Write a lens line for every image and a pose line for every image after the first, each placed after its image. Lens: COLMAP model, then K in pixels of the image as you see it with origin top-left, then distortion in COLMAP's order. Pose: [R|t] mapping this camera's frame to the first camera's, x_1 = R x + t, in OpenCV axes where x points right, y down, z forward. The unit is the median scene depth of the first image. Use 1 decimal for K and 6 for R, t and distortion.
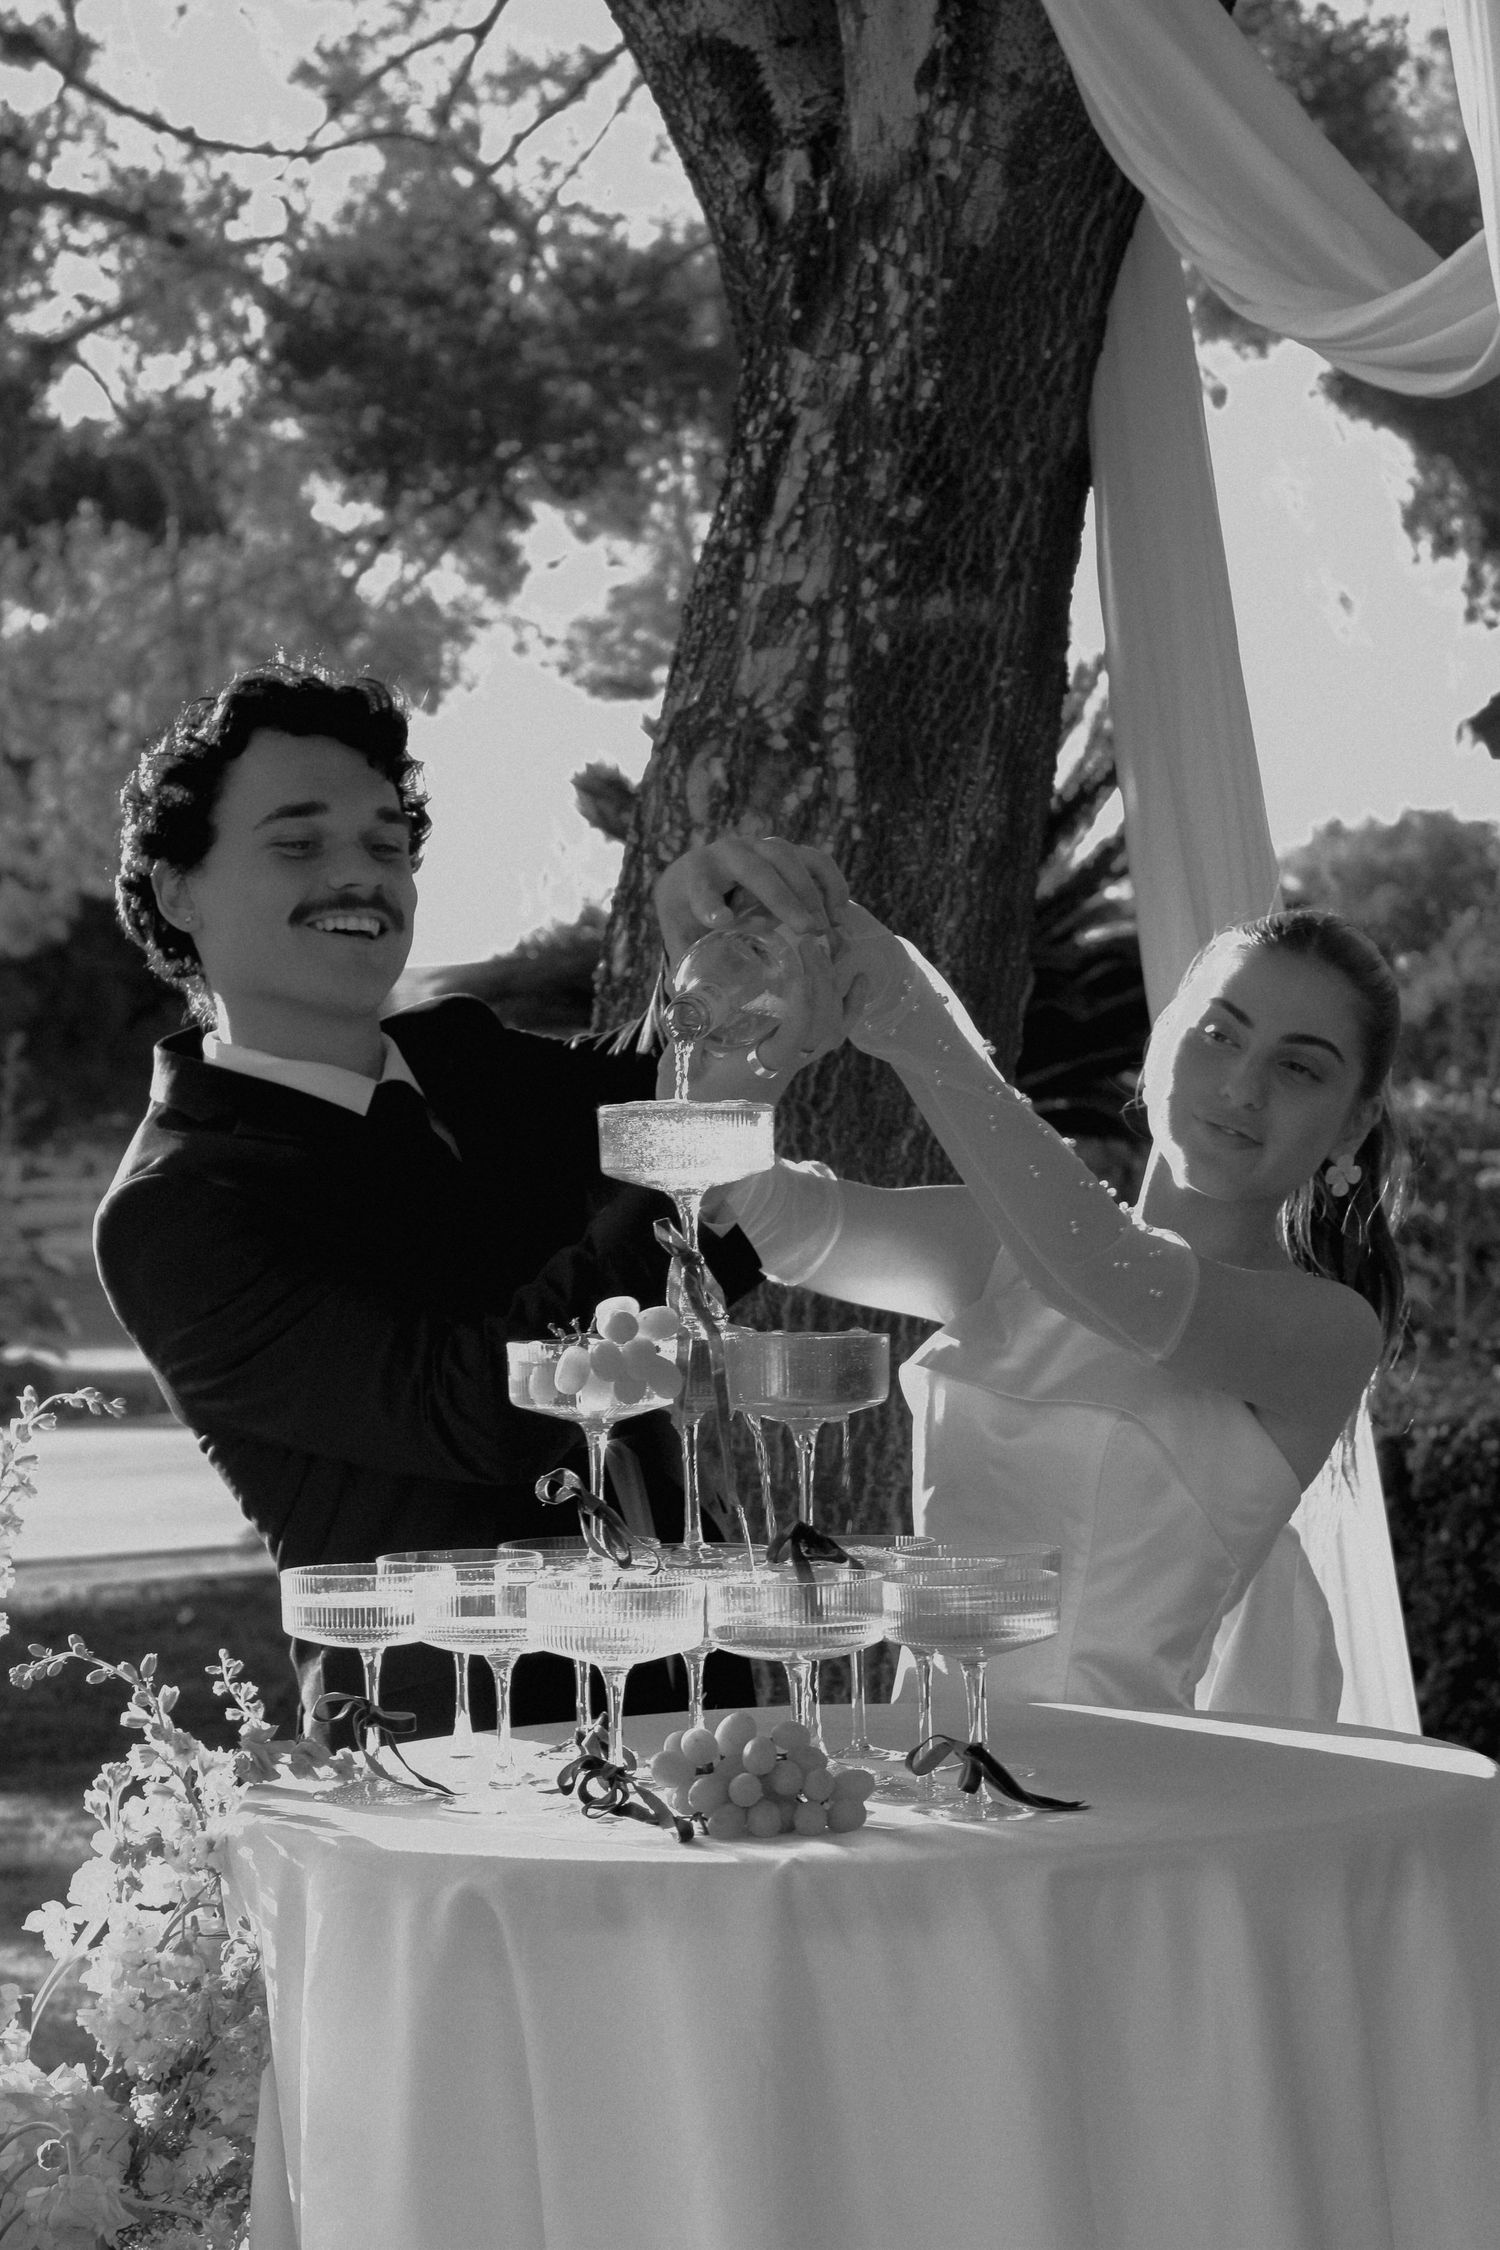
lens RADIAL K [[5652.2, 0, 742.8], [0, 5652.2, 1144.5], [0, 0, 1]] dist [0.136074, 0.000000]
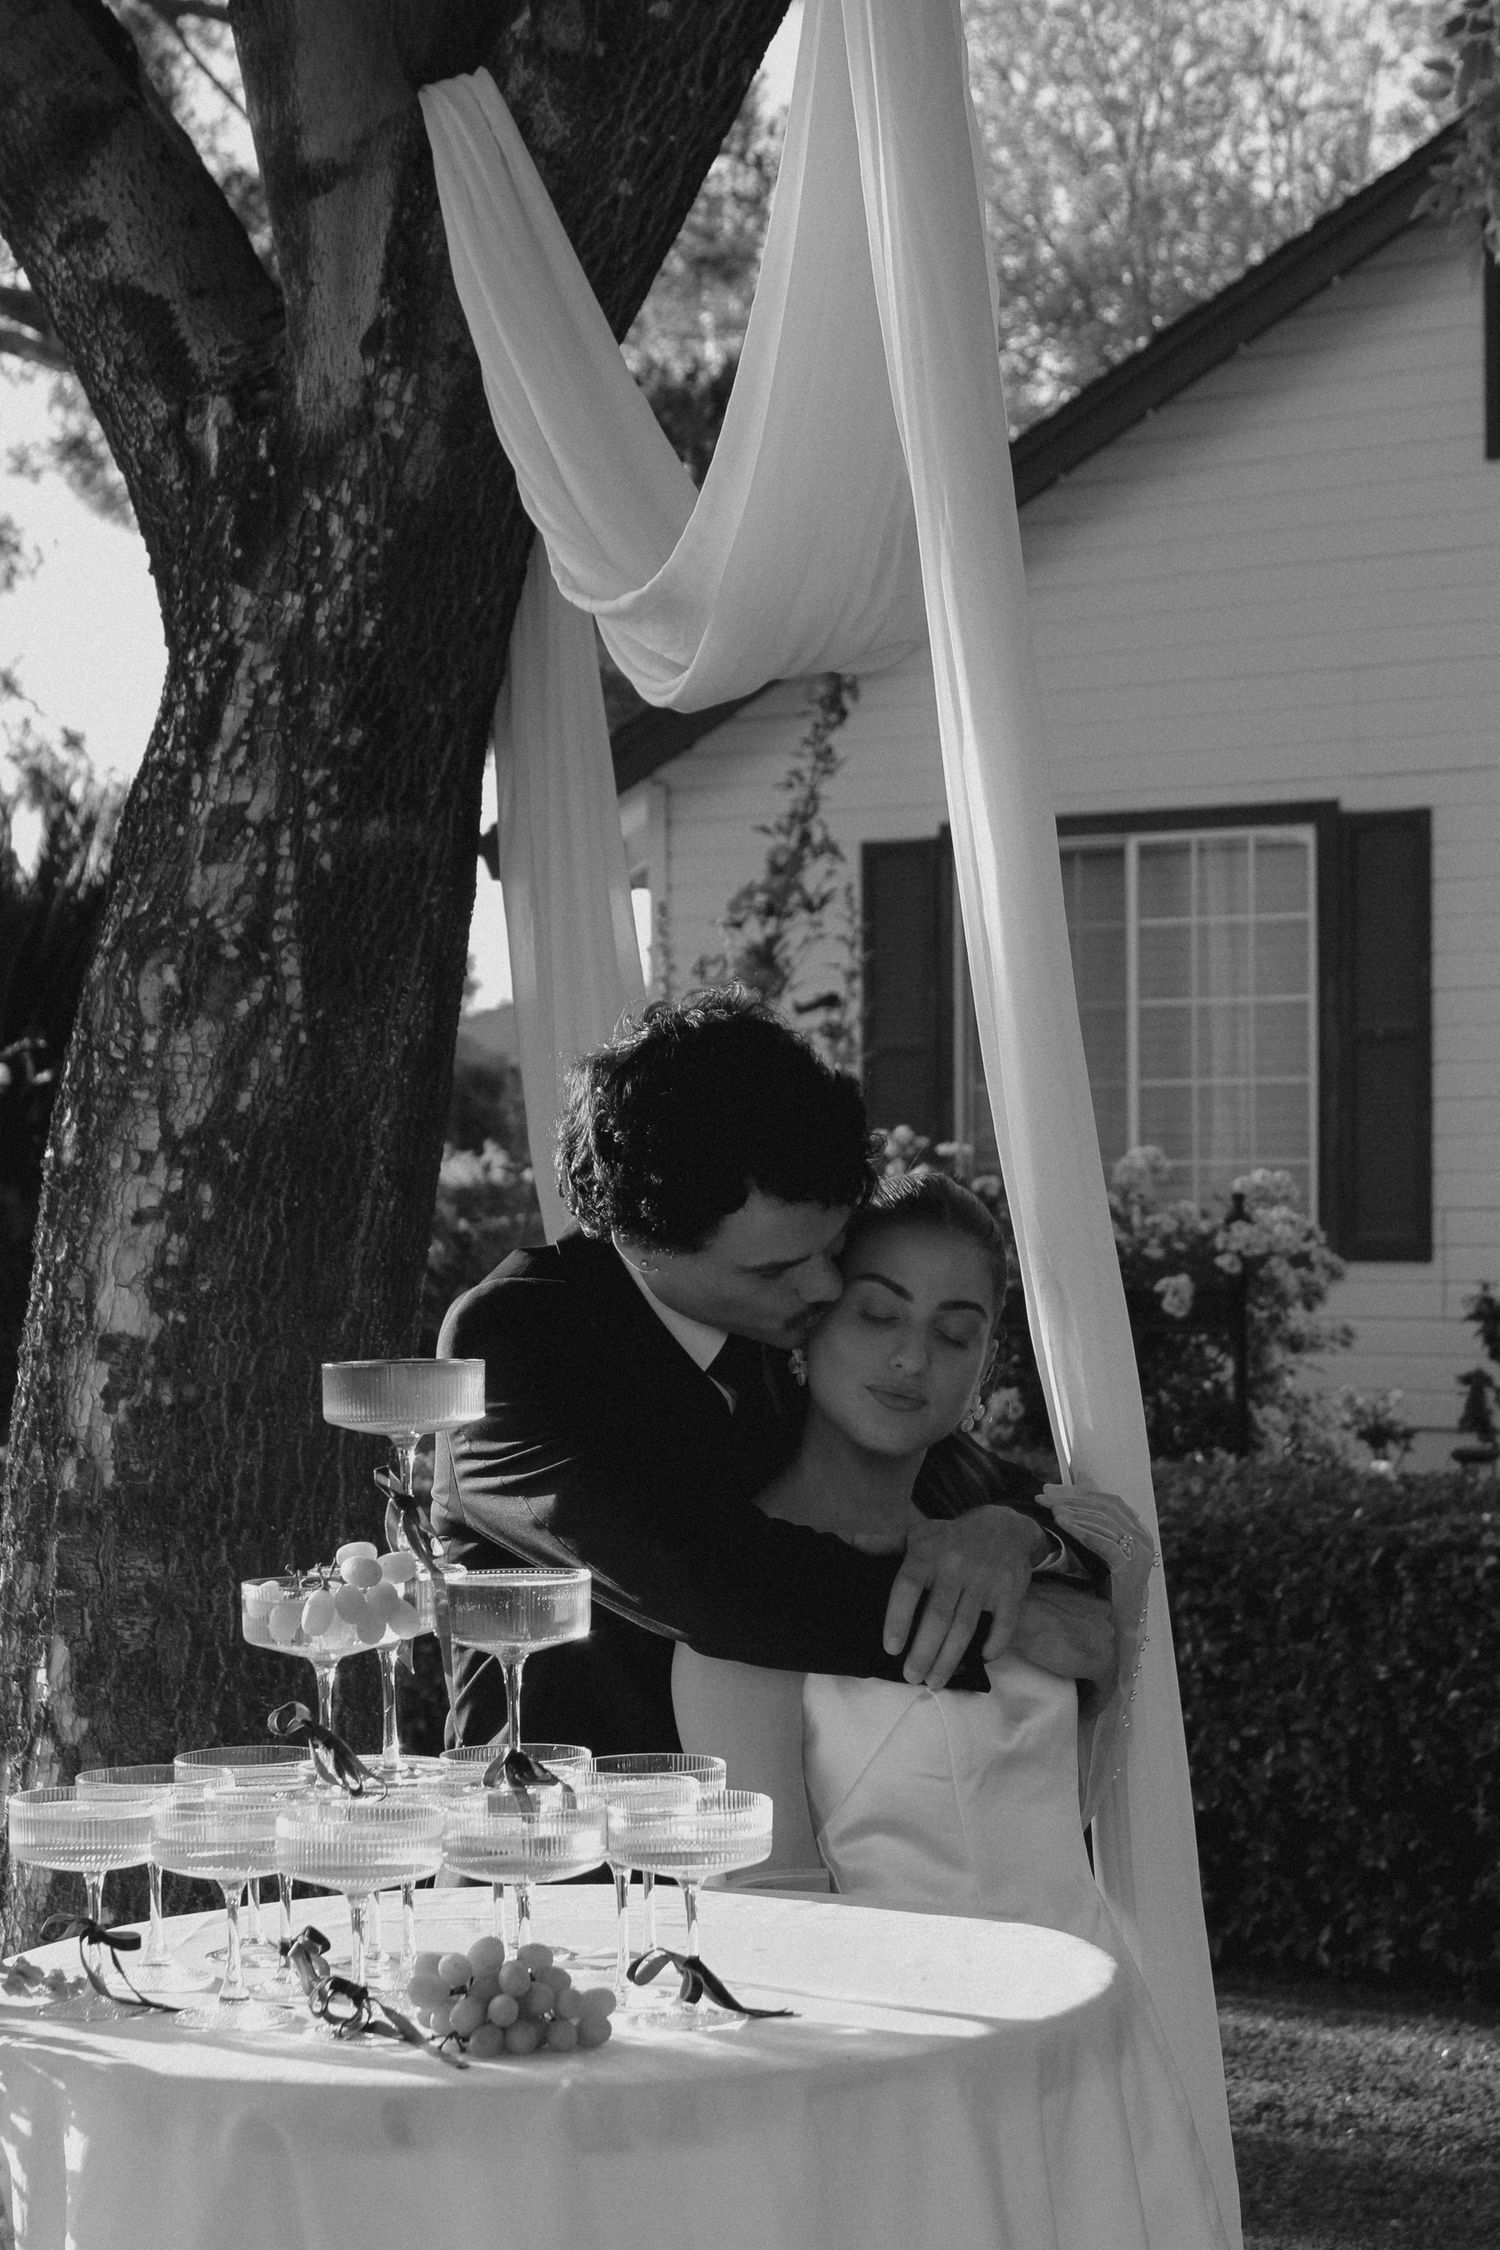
lens RADIAL K [[5133.3, 0, 720.5], [0, 5133.3, 1153.8], [0, 0, 1]] dist [0.092170, 0.000000]
pose [[0.978826, 0.008447, 0.204522, -0.101589], [-0.007200, 0.999951, -0.006839, -0.026555], [-0.204570, 0.005222, 0.978838, 0.024217]]
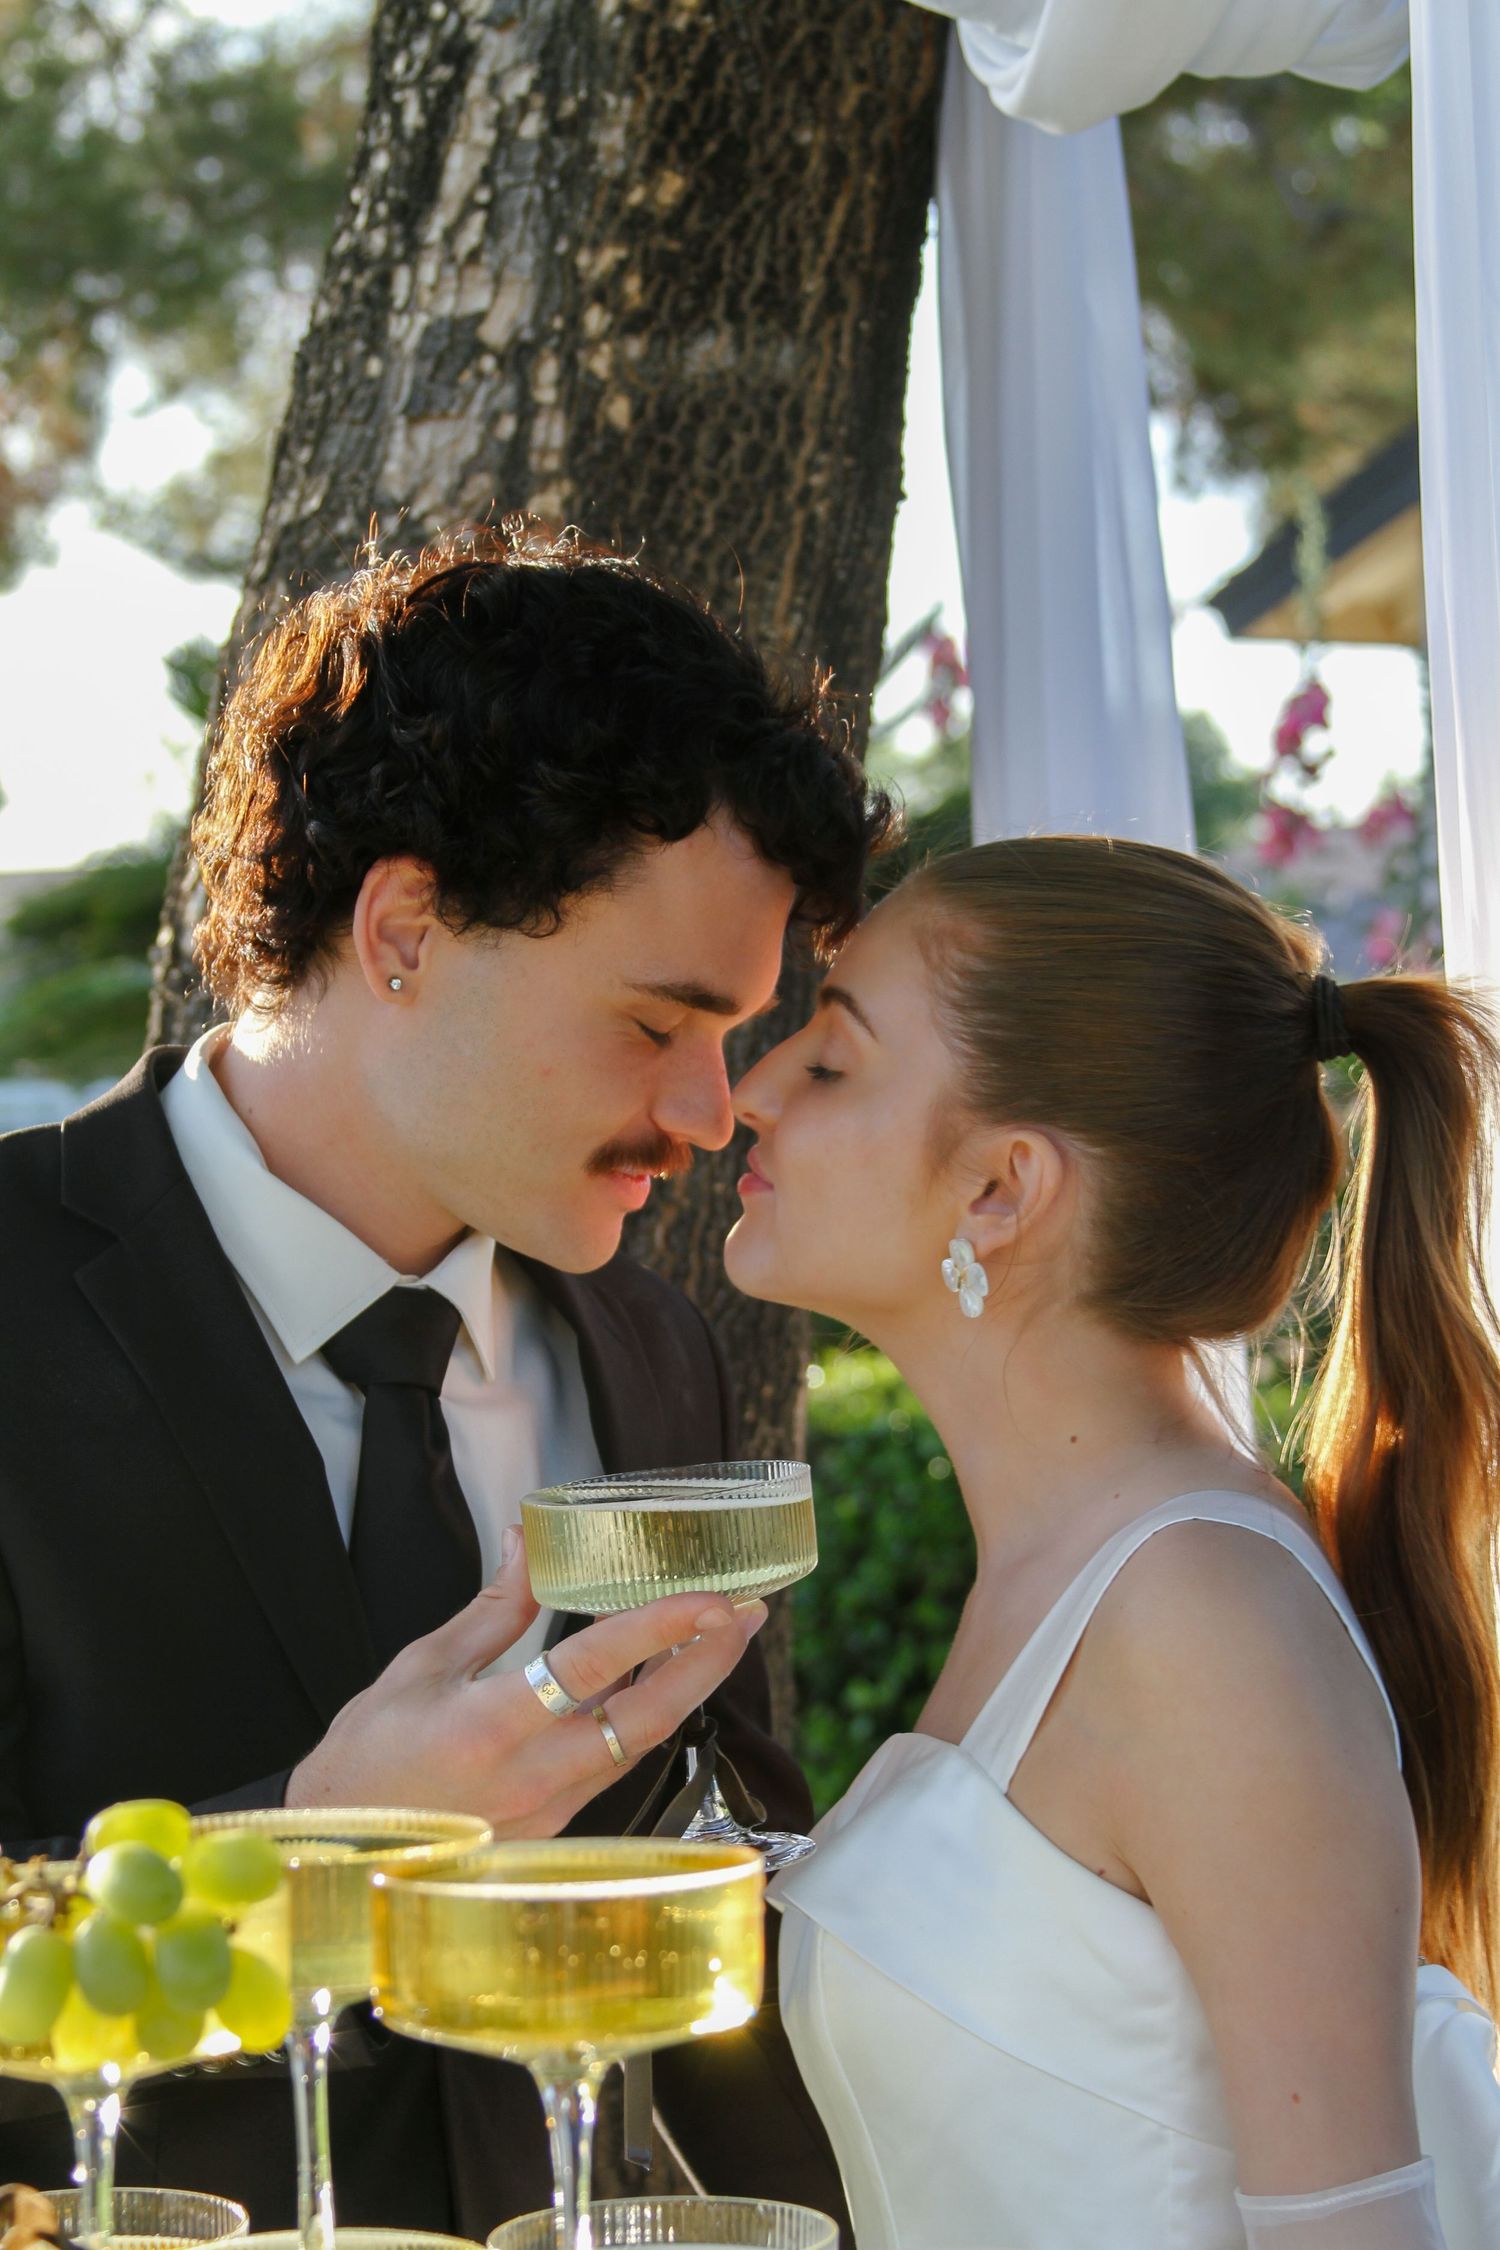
lens RADIAL K [[5808.8, 0, 739.0], [0, 5808.8, 1127.6], [0, 0, 1]] dist [0.194345, 0.000000]
pose [[0.997886, -0.004459, 0.064834, -0.003712], [0.003617, 0.999908, 0.013087, -0.019383], [-0.064886, -0.012825, 0.997810, 0.368568]]
